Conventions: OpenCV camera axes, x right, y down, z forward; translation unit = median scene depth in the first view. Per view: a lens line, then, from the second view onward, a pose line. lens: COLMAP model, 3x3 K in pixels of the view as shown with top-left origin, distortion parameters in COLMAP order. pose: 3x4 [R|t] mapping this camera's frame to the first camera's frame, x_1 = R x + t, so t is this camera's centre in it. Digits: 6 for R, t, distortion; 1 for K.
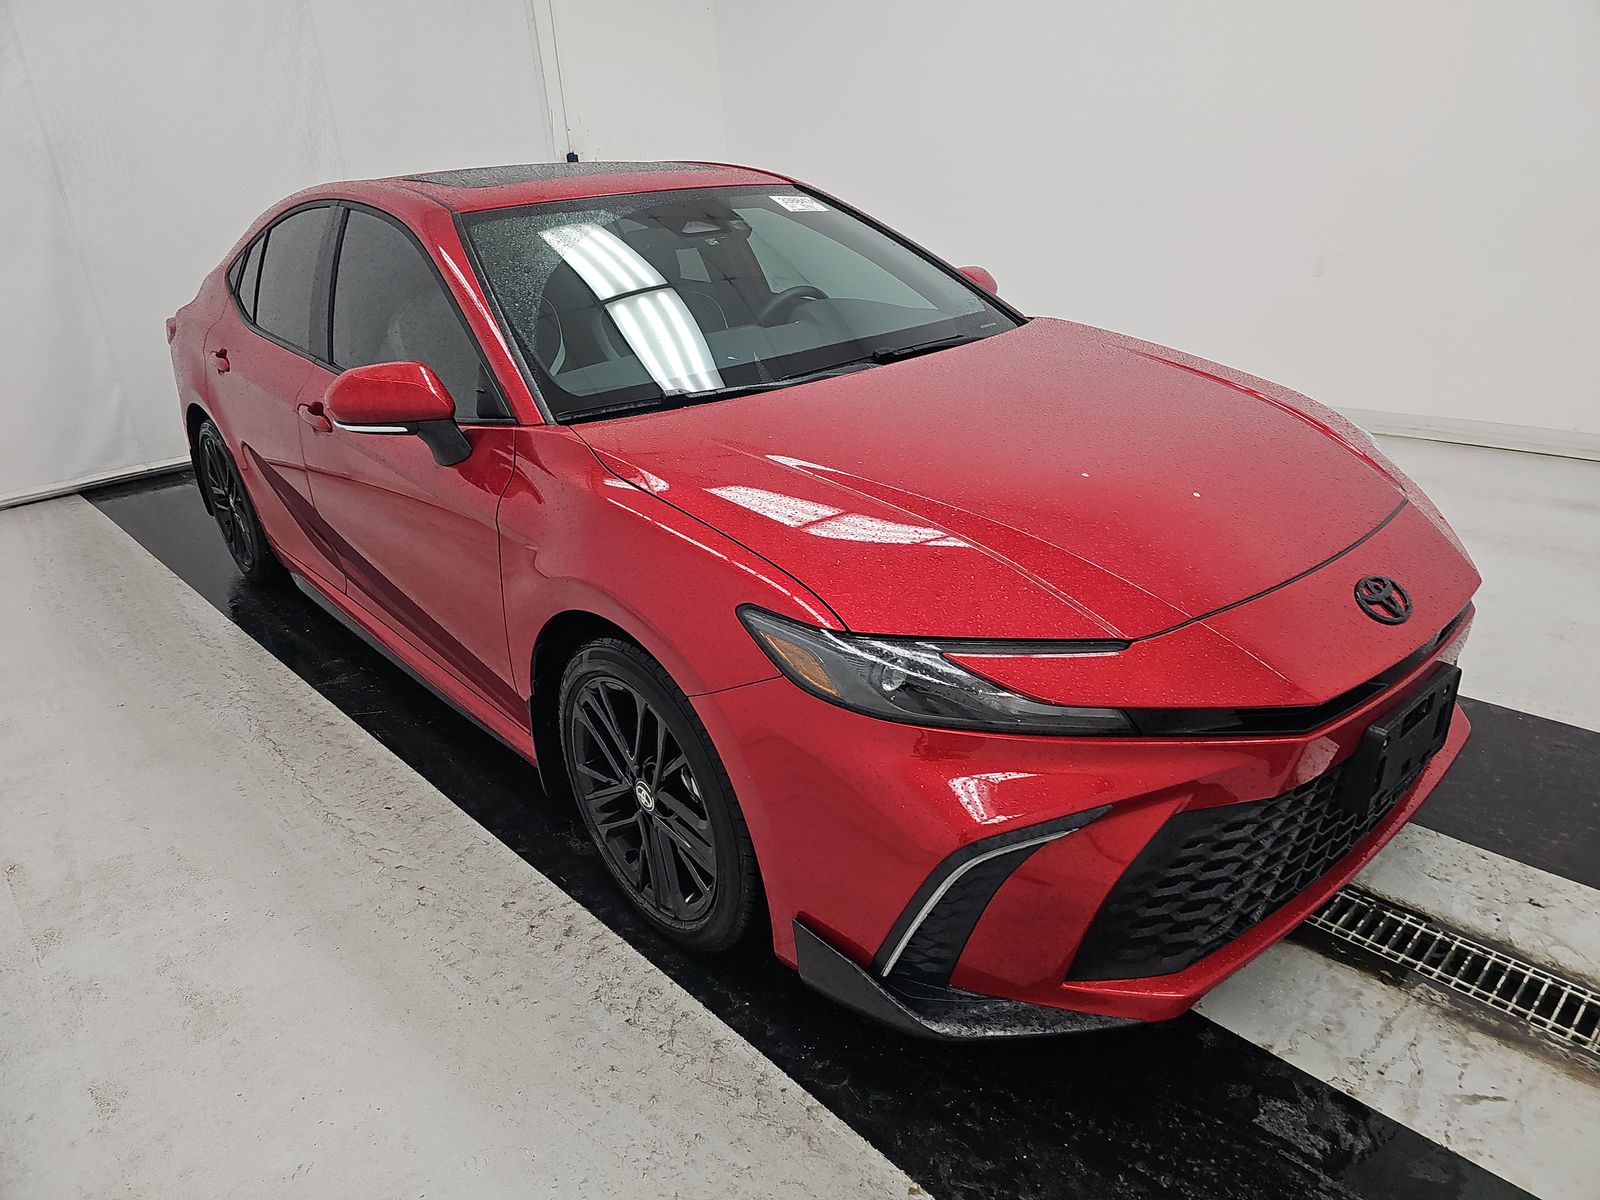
lens RADIAL K [[1065.1, 0, 803.1], [0, 1065.1, 602.5], [0, 0, 1]] dist [0.008738, -0.005683]
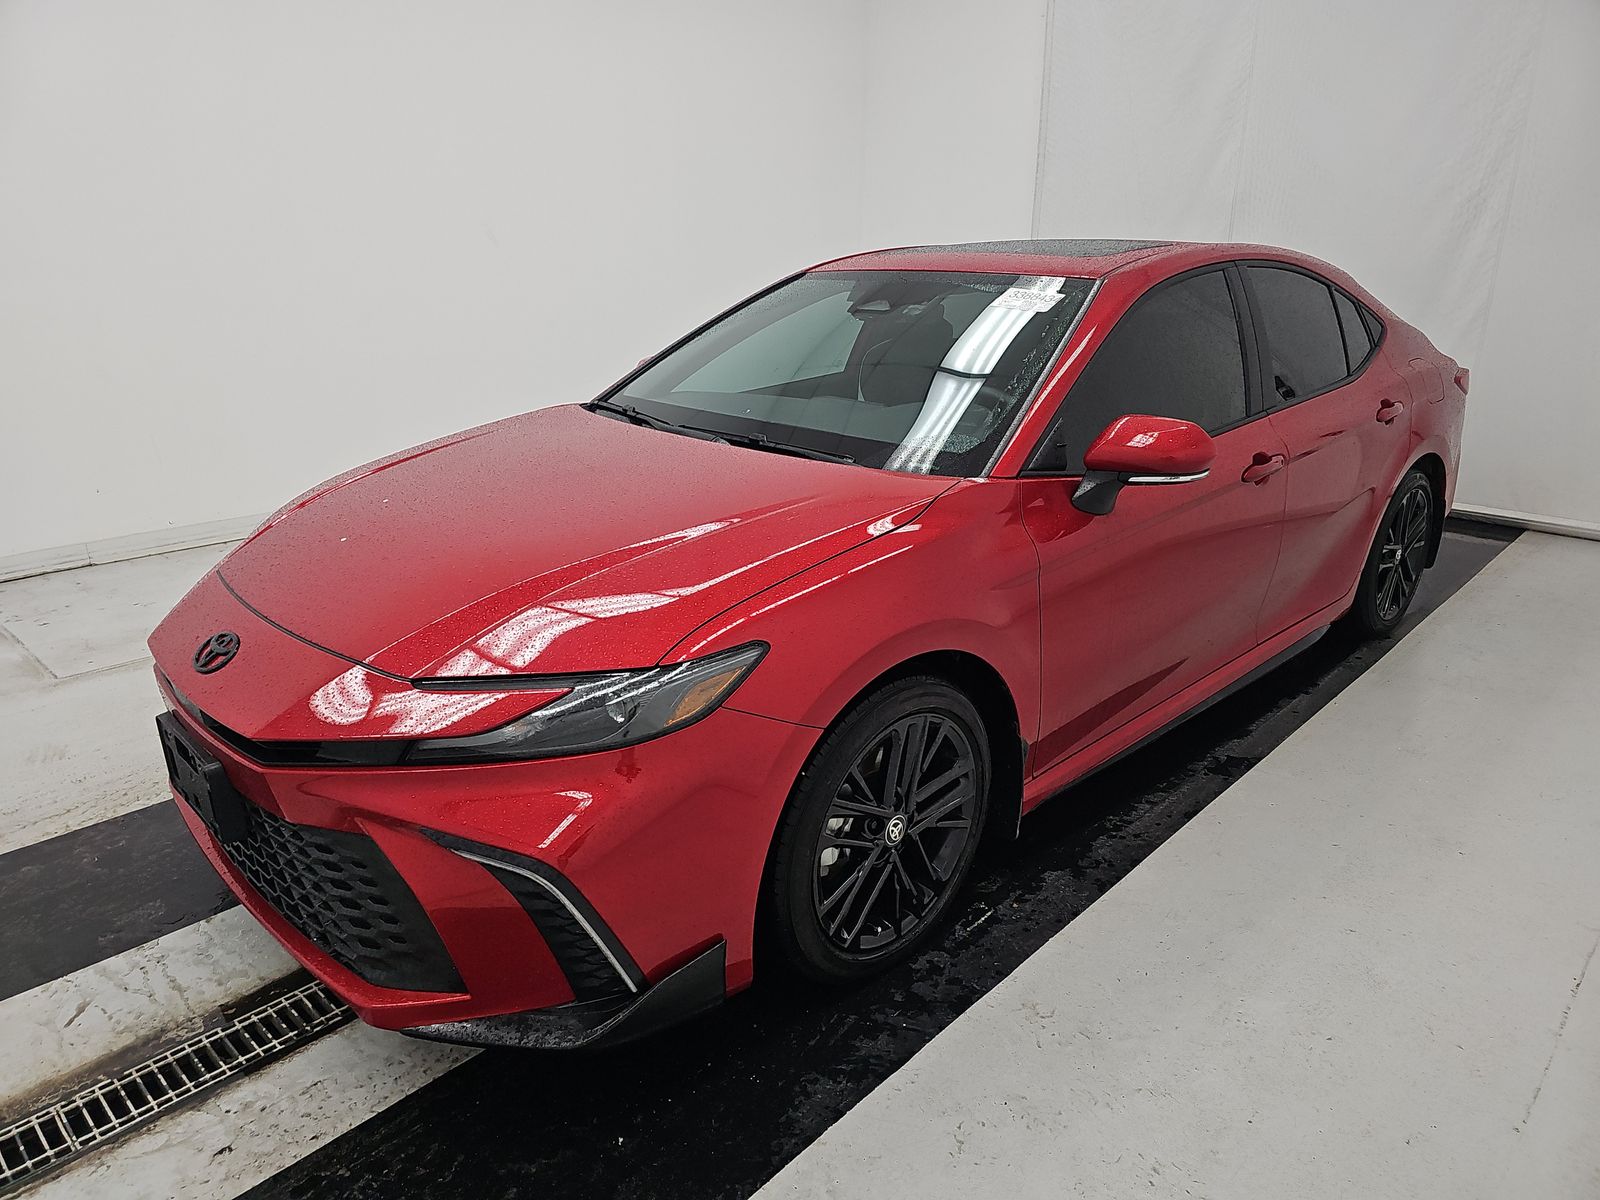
lens RADIAL K [[1065.1, 0, 797.3], [0, 1065.1, 596.4], [0, 0, 1]] dist [0.008738, -0.005683]
pose [[0.046147, 0.372703, -0.926803, 1.470623], [-0.397432, 0.858050, 0.325266, -0.612543], [0.916470, 0.353331, 0.187720, 1.220026]]
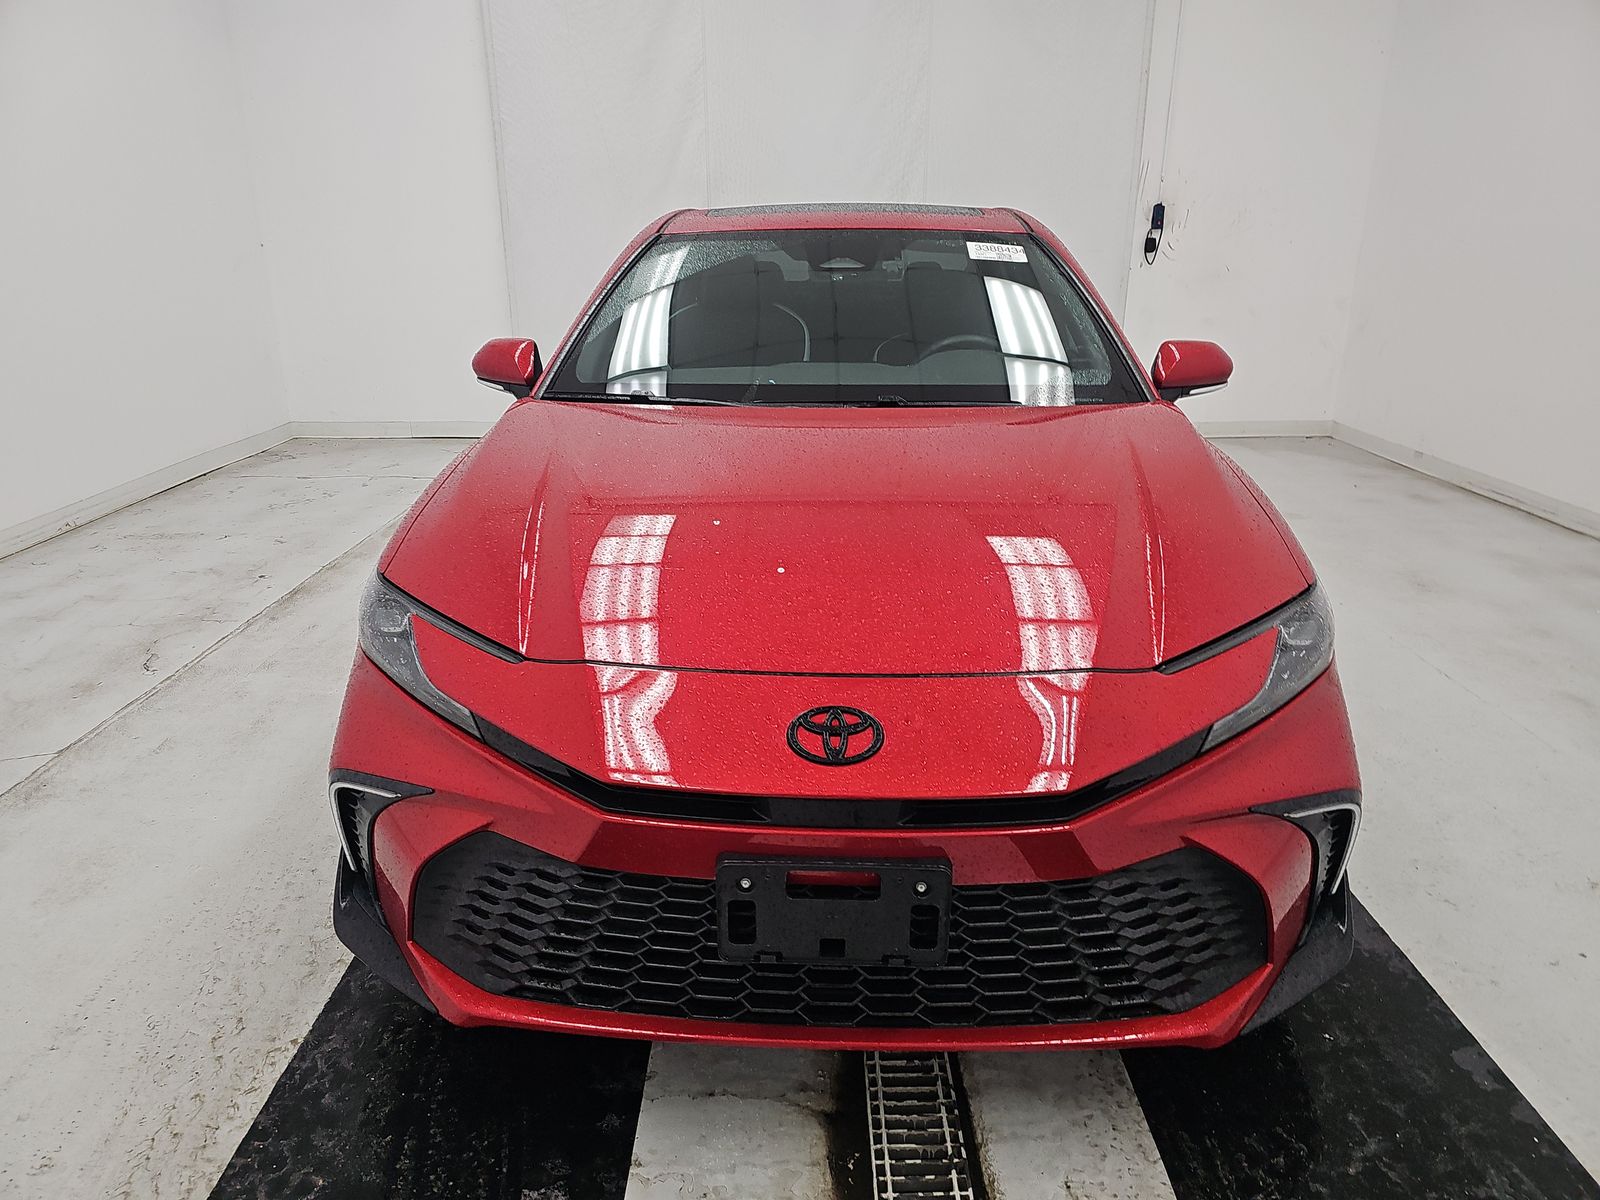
lens RADIAL K [[1065.1, 0, 804.8], [0, 1065.1, 606.4], [0, 0, 1]] dist [0.008738, -0.005683]
pose [[0.729328, 0.285826, -0.621598, 0.926805], [-0.311989, 0.947530, 0.069637, -0.135565], [0.608887, 0.143144, 0.780235, 0.295269]]
